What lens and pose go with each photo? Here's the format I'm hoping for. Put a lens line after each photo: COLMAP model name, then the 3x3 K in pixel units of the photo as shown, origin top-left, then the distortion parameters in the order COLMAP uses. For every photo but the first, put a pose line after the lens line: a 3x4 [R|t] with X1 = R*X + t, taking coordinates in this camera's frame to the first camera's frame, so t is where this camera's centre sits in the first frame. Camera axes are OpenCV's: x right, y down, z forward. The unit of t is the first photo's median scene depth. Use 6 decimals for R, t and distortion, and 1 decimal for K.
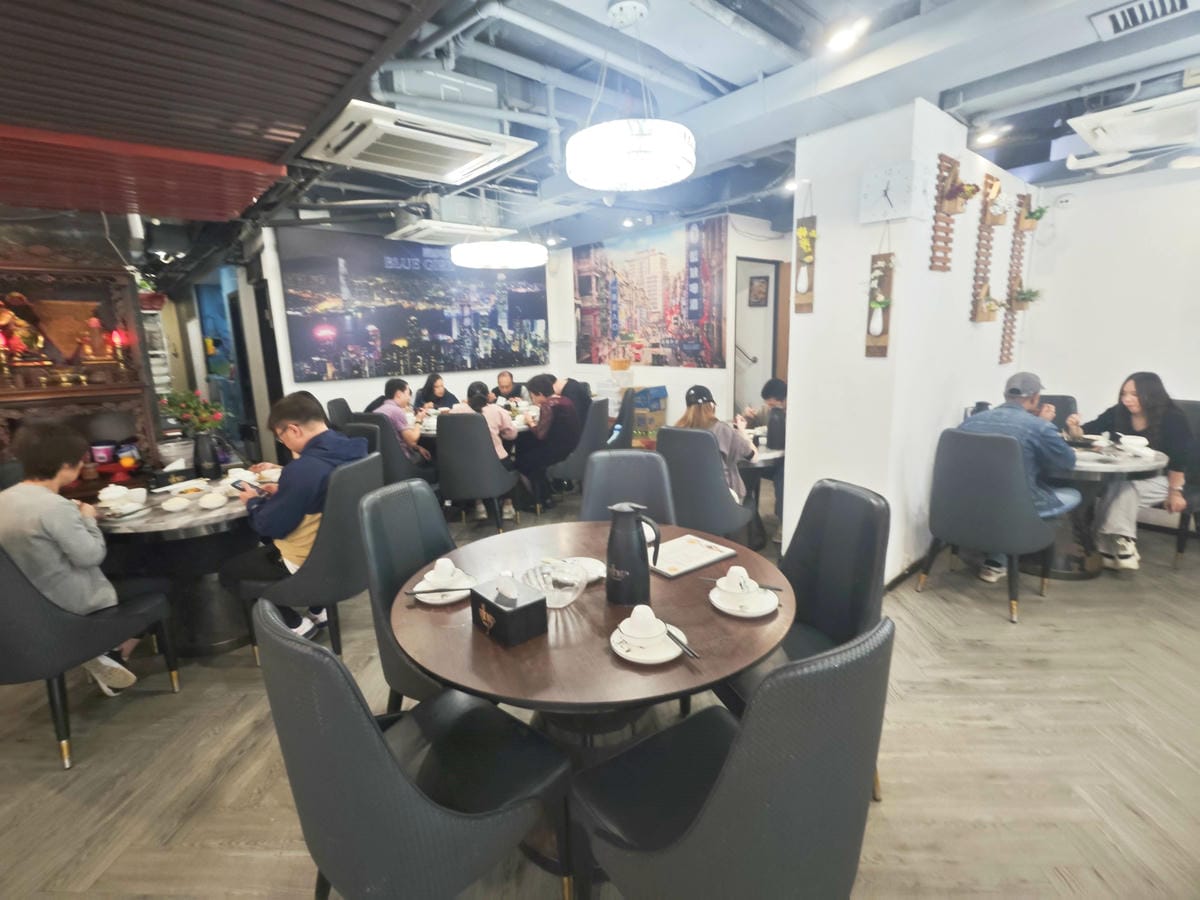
lens RADIAL K [[559.1, 0, 596.6], [0, 559.1, 446.3], [0, 0, 1]] dist [0.001536, -0.004010]
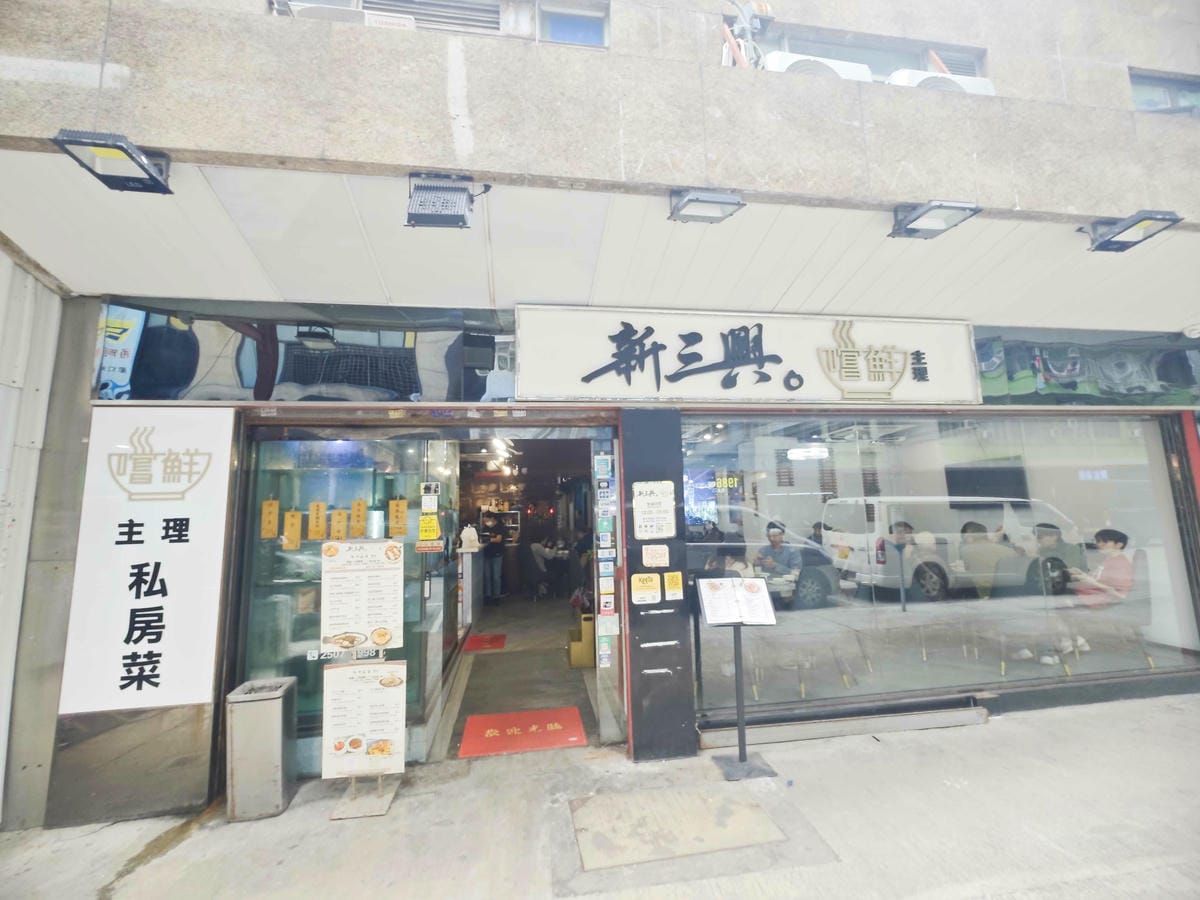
lens RADIAL K [[500.4, 0, 600.0], [0, 500.4, 450.0], [0, 0, 1]] dist [0.000113, -0.000036]
pose [[0.845370, -0.067211, -0.529936, 1.107424], [-0.098116, 0.955639, -0.277719, 0.288263], [0.525093, 0.286770, 0.801274, -1.488784]]
